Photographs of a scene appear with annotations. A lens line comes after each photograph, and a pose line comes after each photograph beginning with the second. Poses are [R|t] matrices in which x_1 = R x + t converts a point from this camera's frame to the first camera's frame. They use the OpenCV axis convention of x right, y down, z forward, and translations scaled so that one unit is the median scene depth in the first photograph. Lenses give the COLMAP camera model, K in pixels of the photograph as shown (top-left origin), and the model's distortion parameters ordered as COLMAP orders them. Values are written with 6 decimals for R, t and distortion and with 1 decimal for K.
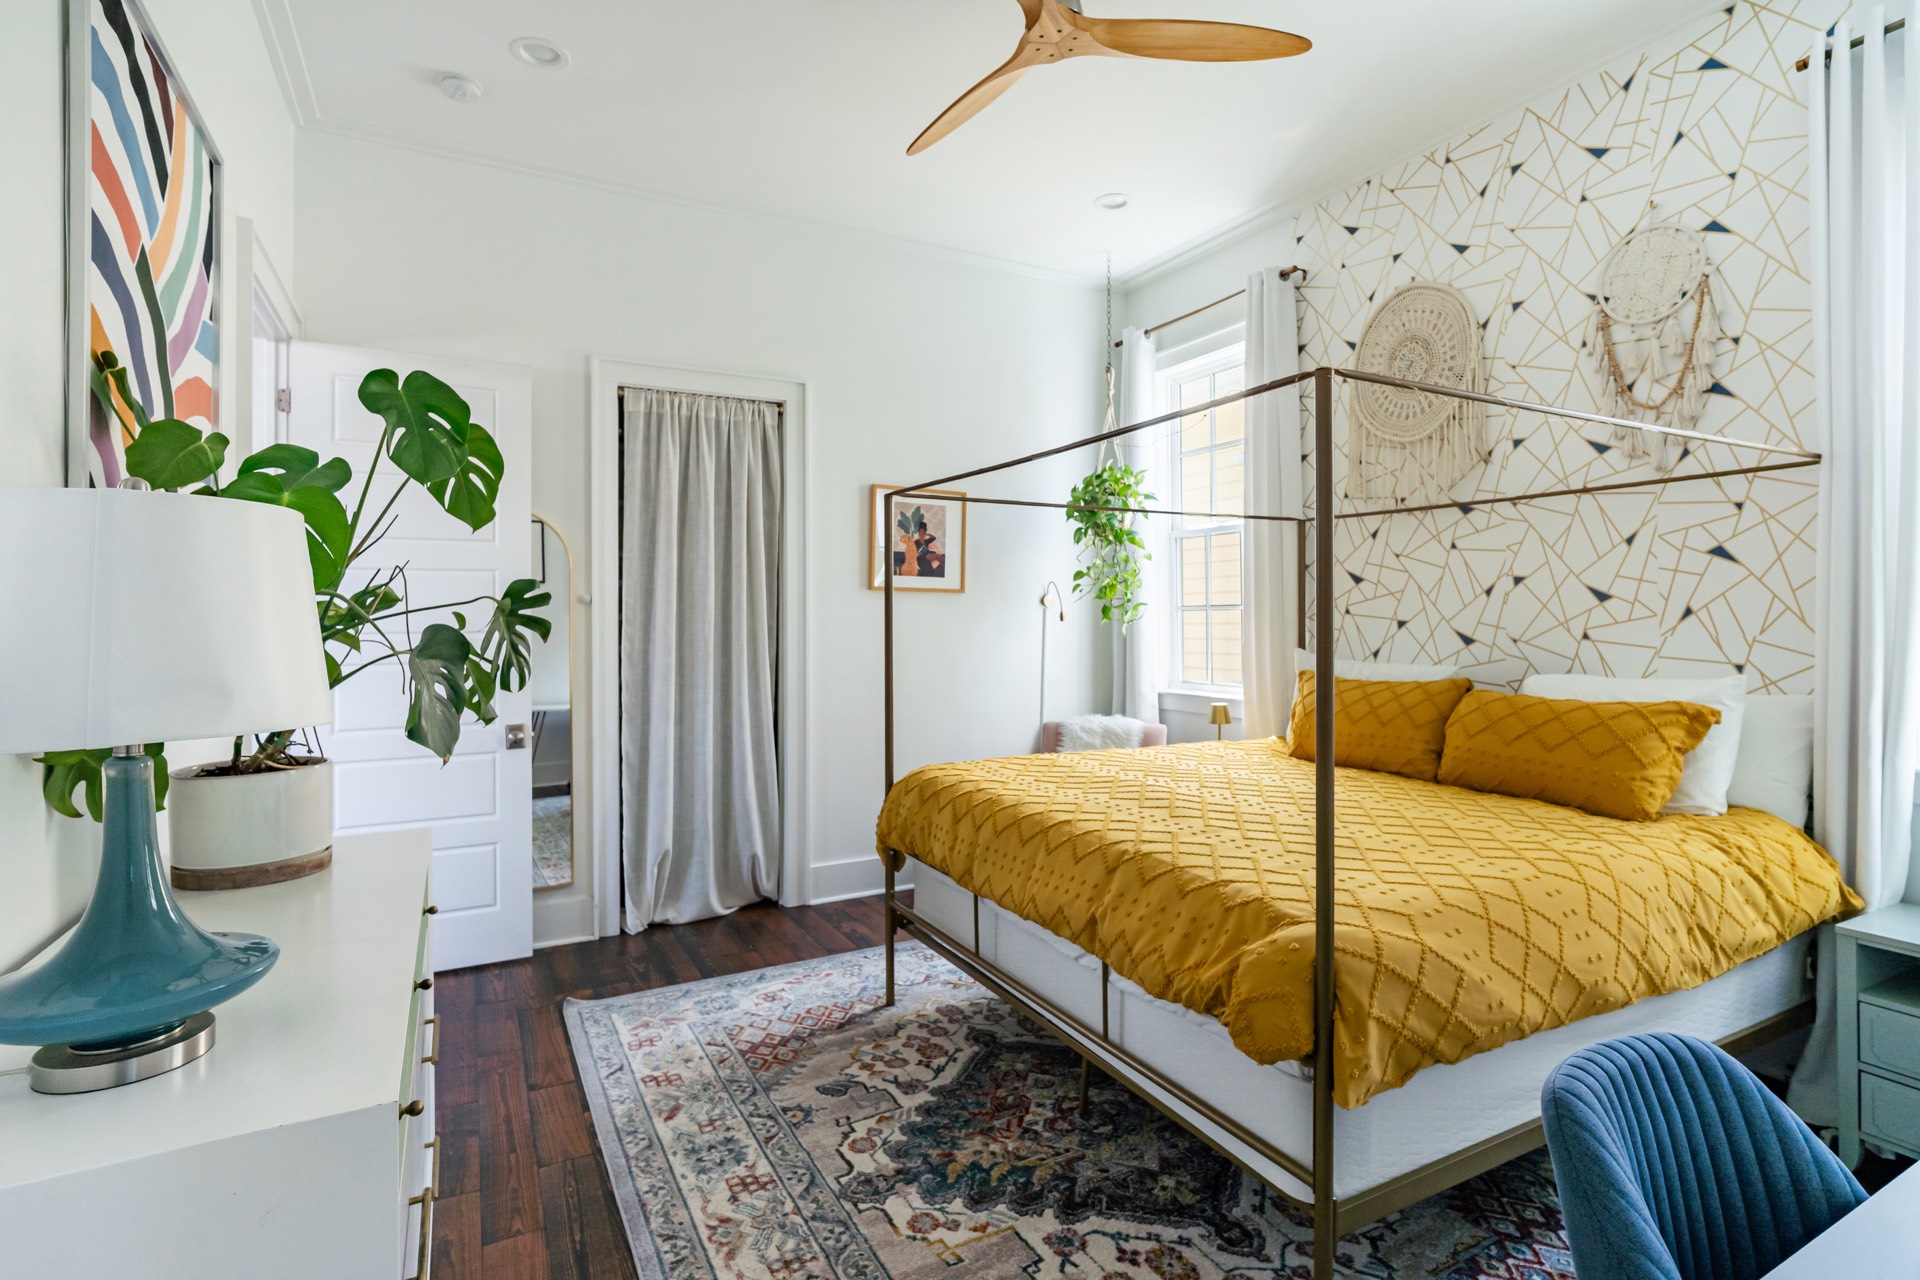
lens RADIAL K [[923.7, 0, 961.2], [0, 923.7, 640.8], [0, 0, 1]] dist [-0.019602, 0.008868]
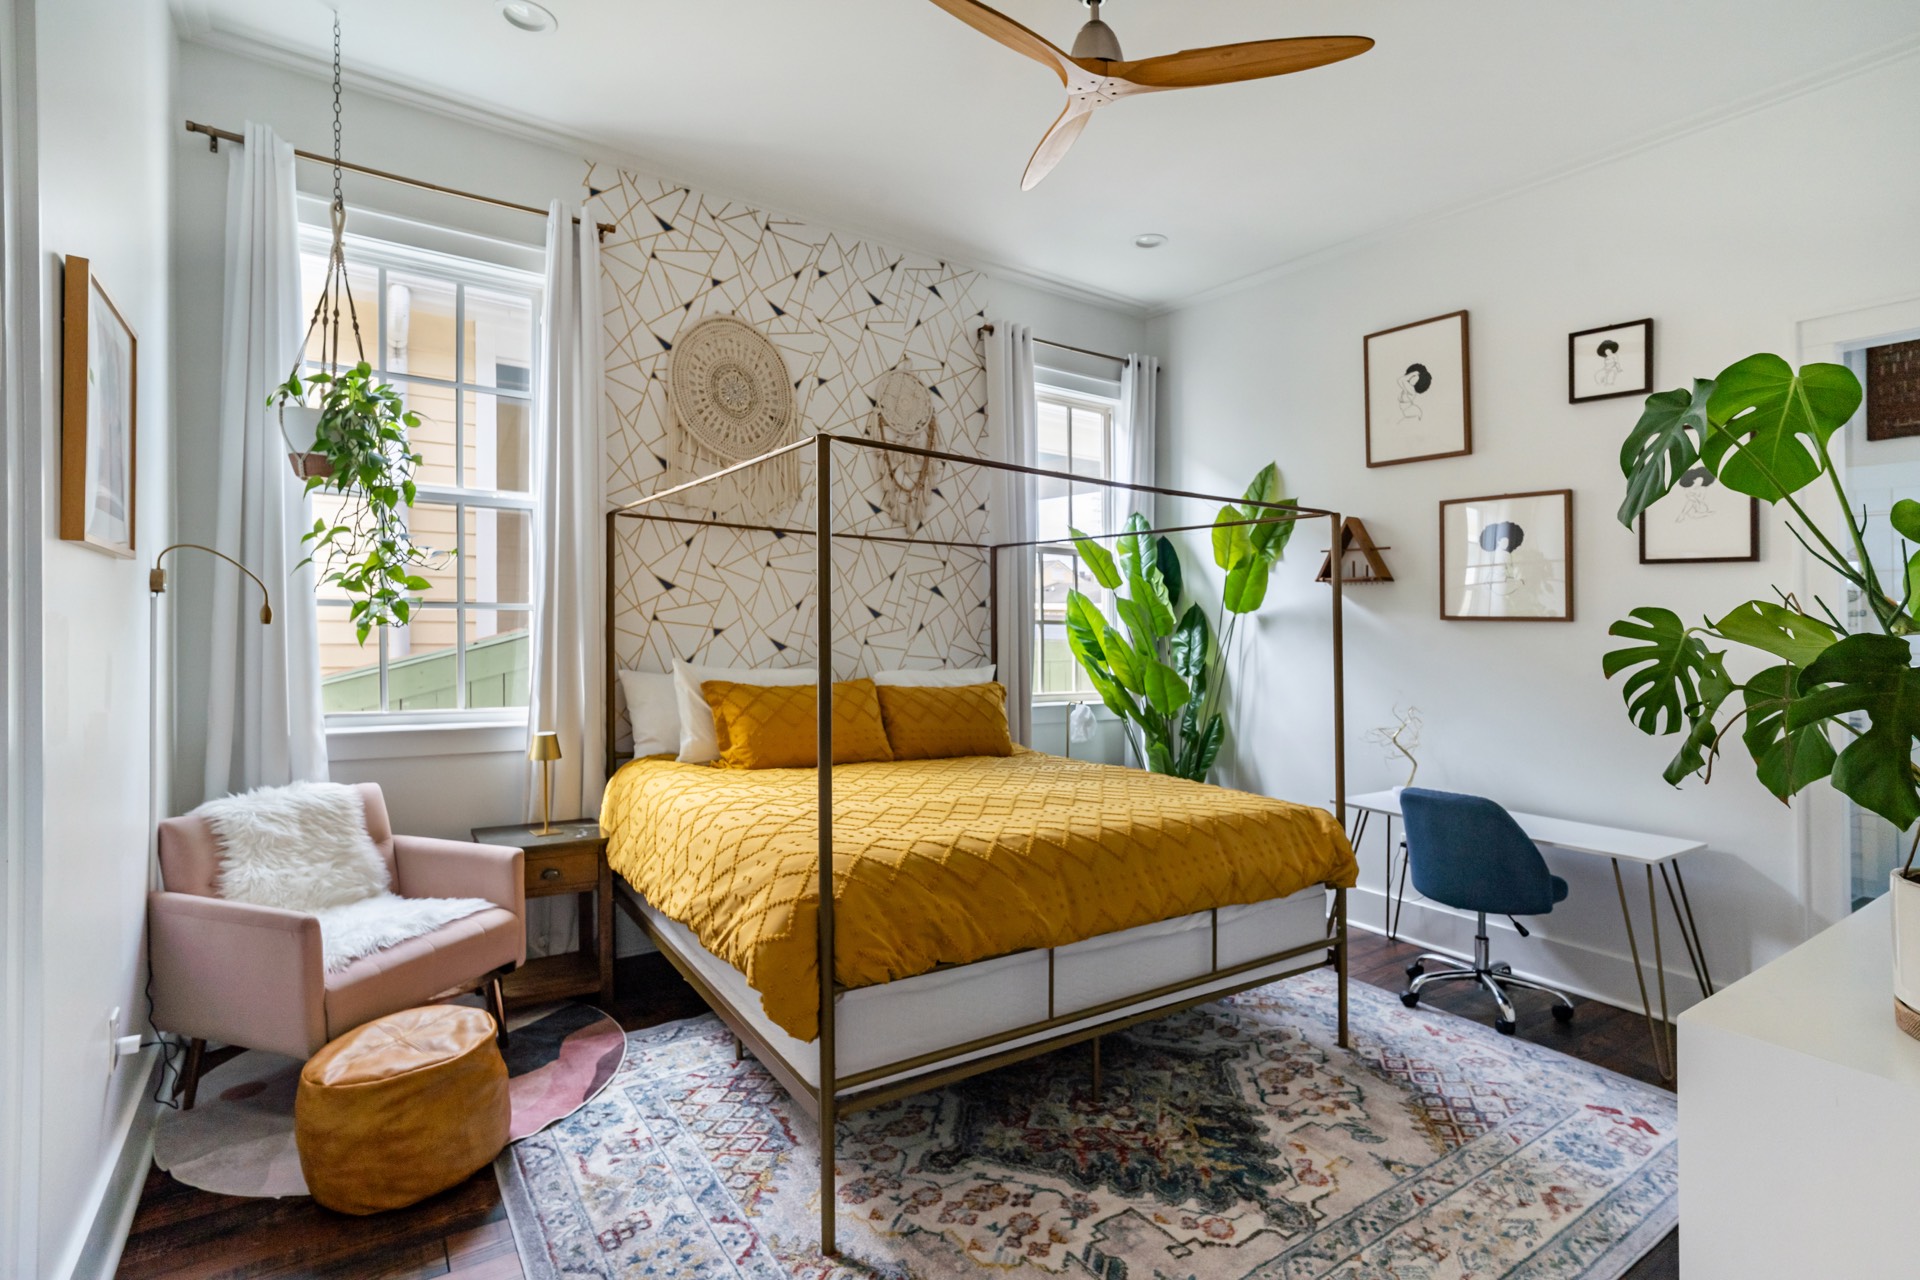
lens RADIAL K [[923.7, 0, 977.0], [0, 923.7, 612.4], [0, 0, 1]] dist [-0.019602, 0.008868]
pose [[-0.105084, 0.010540, 0.994407, -0.810541], [-0.001726, 0.999940, -0.010781, -0.039634], [-0.994462, -0.002850, -0.105060, 1.095148]]
